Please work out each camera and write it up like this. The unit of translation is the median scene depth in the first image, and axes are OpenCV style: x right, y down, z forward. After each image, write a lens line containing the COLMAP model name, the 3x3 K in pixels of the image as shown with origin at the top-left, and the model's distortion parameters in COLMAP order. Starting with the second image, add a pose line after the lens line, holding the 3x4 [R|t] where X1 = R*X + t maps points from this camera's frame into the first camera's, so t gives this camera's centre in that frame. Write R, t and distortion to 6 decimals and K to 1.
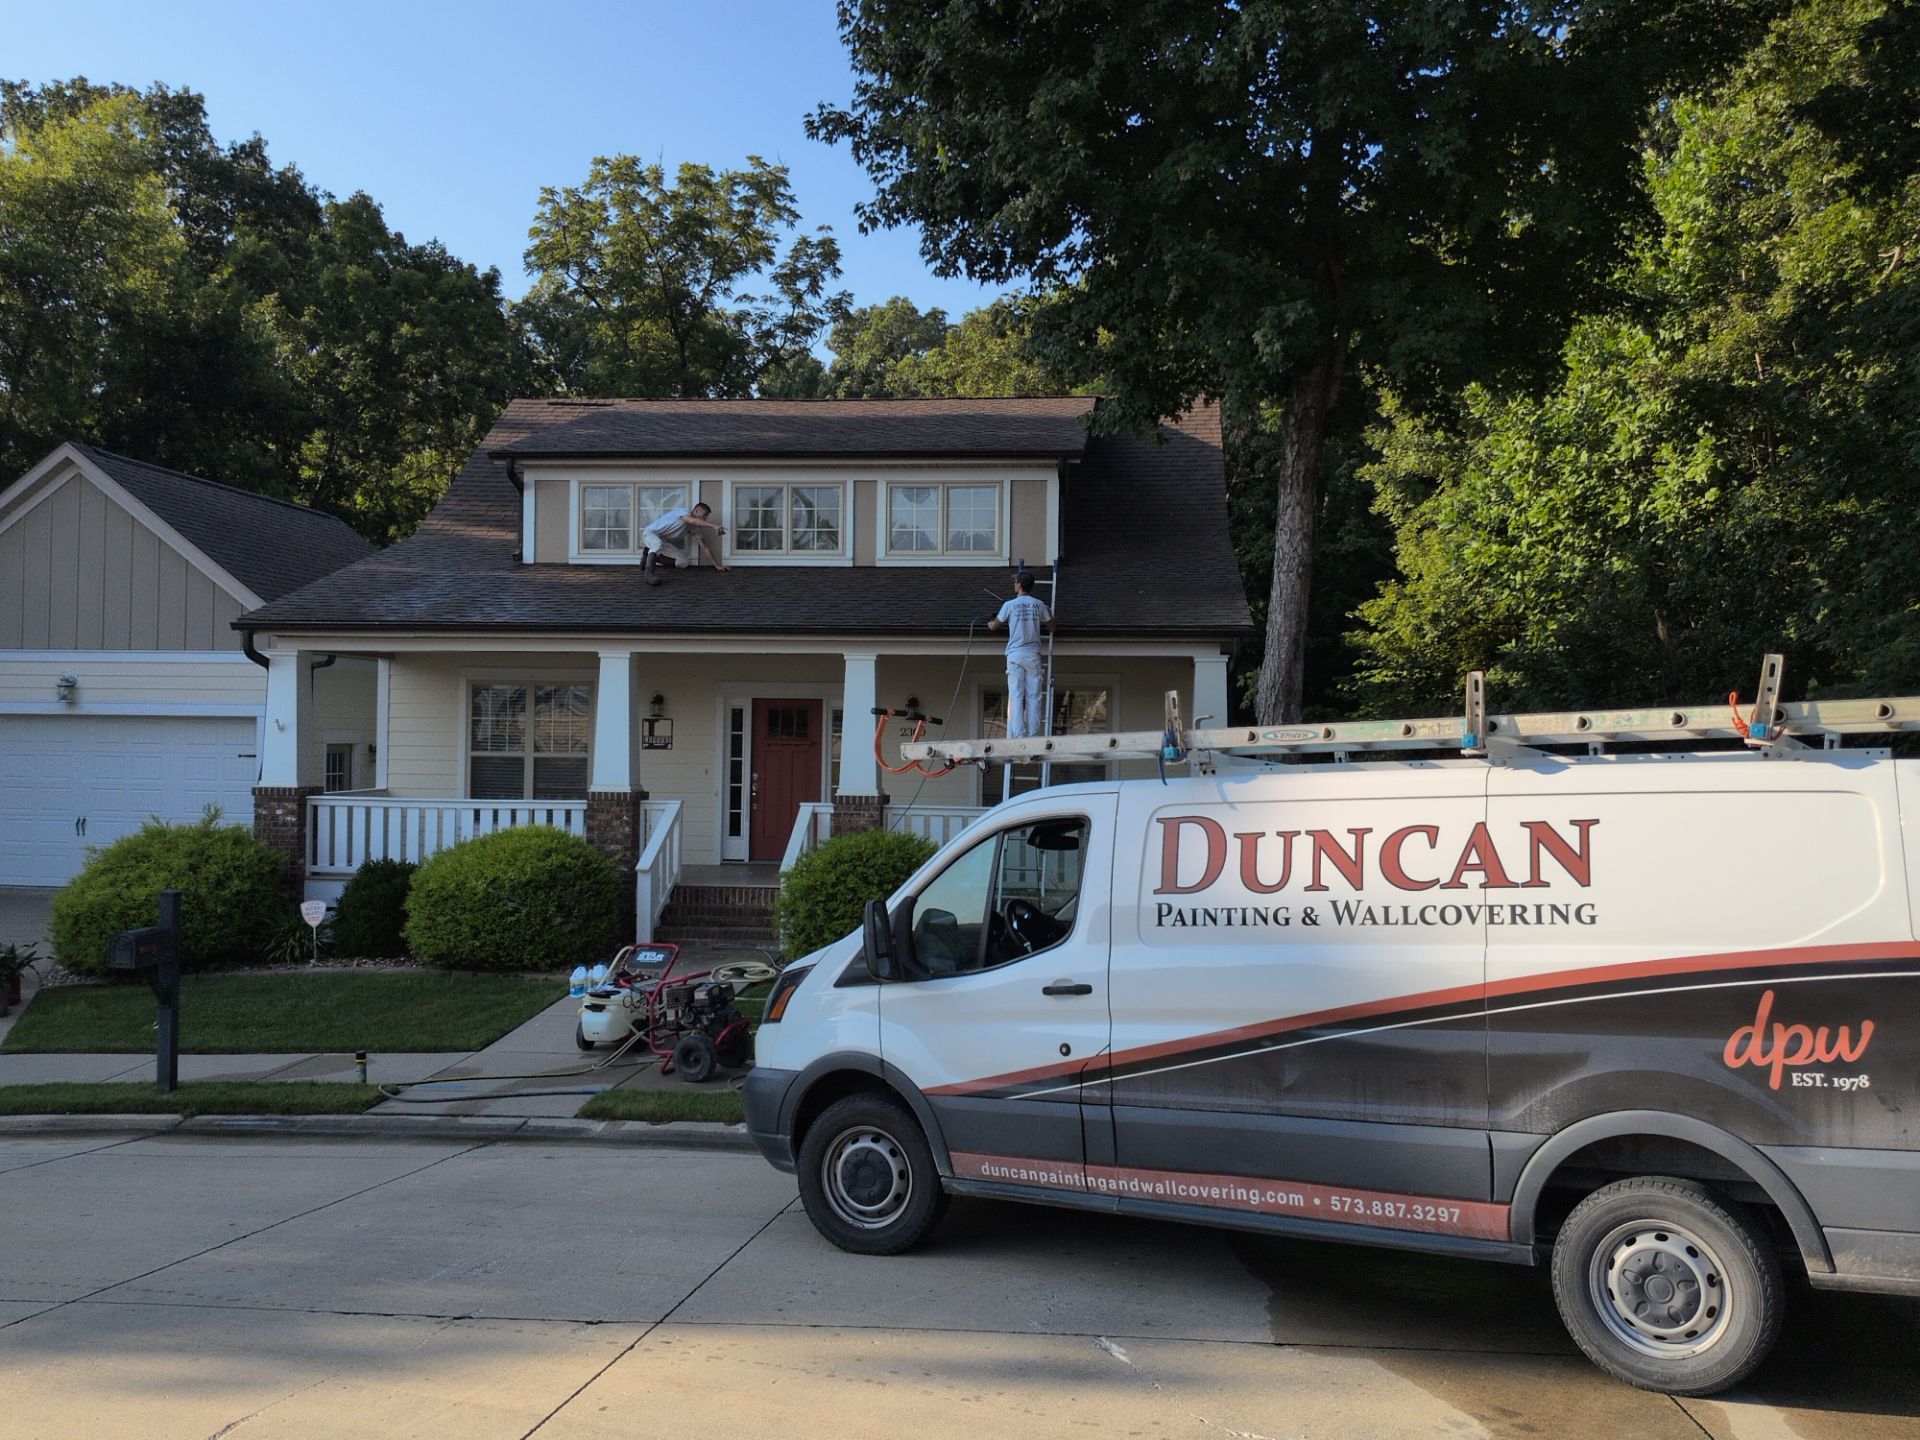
lens RADIAL K [[1733.2, 0, 960.0], [0, 1733.2, 720.0], [0, 0, 1]] dist [0.005111, 0.009373]
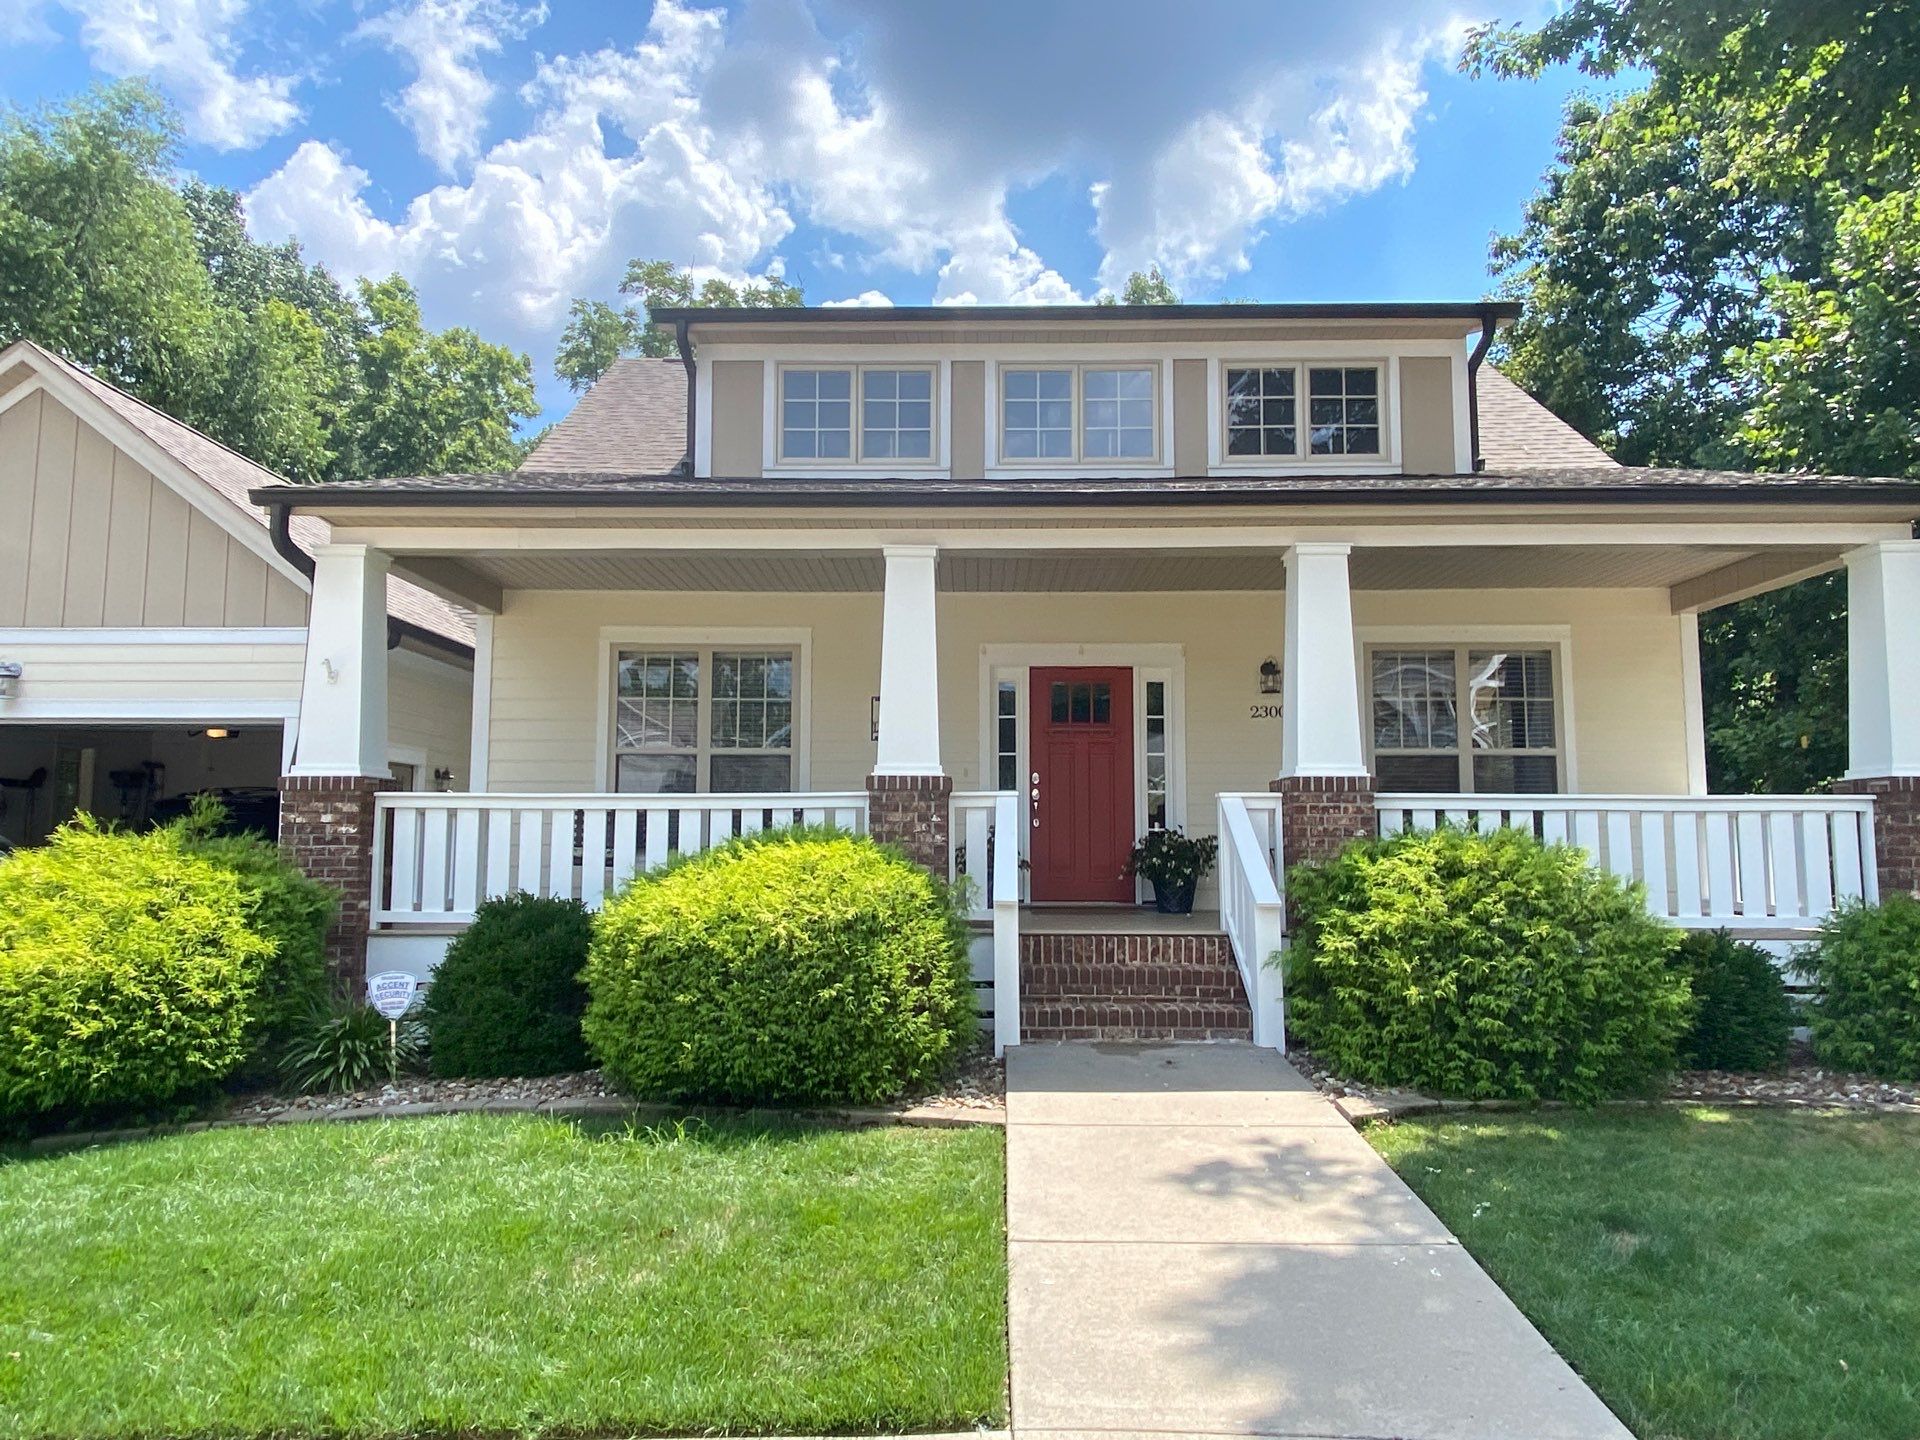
lens RADIAL K [[1260.4, 0, 960.0], [0, 1260.4, 720.0], [0, 0, 1]] dist [-0.004947, -0.005467]
pose [[0.993102, -0.001342, 0.117247, -0.231001], [0.012363, 0.995559, -0.093325, 0.062010], [-0.116601, 0.094131, 0.988708, 0.555398]]
